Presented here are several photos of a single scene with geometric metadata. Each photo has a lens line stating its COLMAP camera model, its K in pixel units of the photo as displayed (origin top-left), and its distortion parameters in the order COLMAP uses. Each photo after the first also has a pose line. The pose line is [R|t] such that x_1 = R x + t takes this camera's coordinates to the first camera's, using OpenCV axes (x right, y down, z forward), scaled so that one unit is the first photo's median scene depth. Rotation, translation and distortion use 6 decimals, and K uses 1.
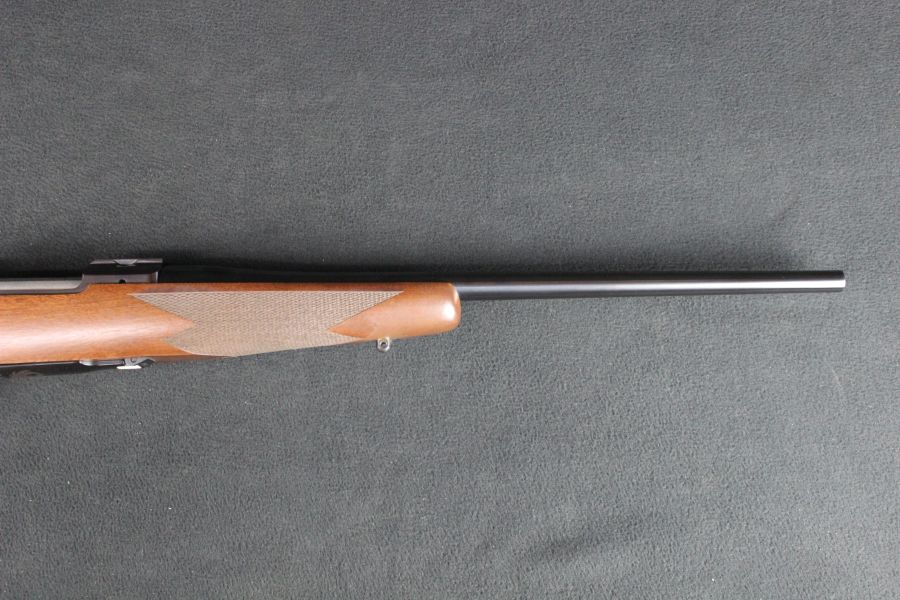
lens RADIAL K [[1043.5, 0, 450.0], [0, 1043.5, 300.0], [0, 0, 1]] dist [-0.108217, 0.161890]
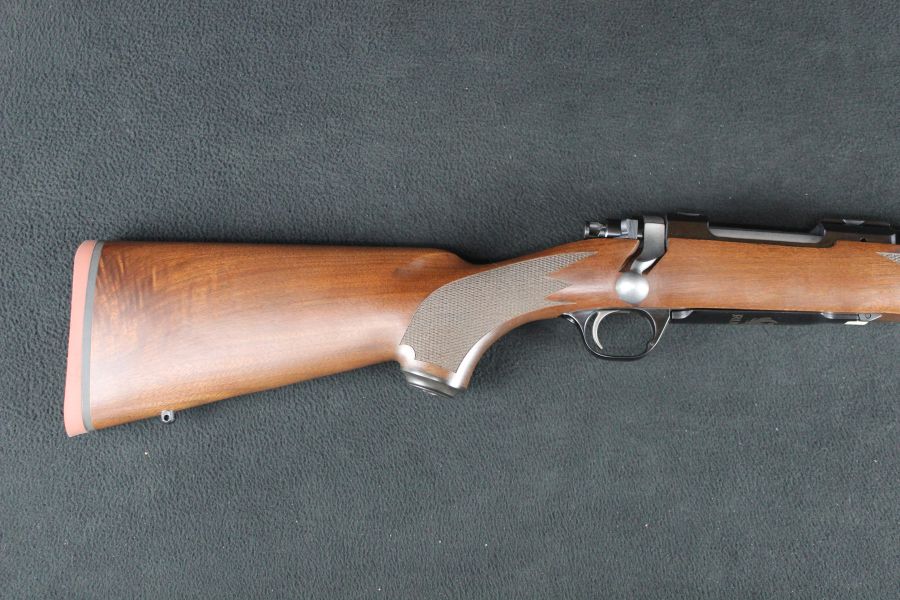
lens RADIAL K [[1043.5, 0, 450.0], [0, 1043.5, 300.0], [0, 0, 1]] dist [-0.108217, 0.161890]
pose [[0.996033, 0.082546, -0.033221, -0.677506], [-0.082613, 0.996582, -0.000632, 0.075785], [0.033055, 0.003374, 0.999448, -0.052230]]
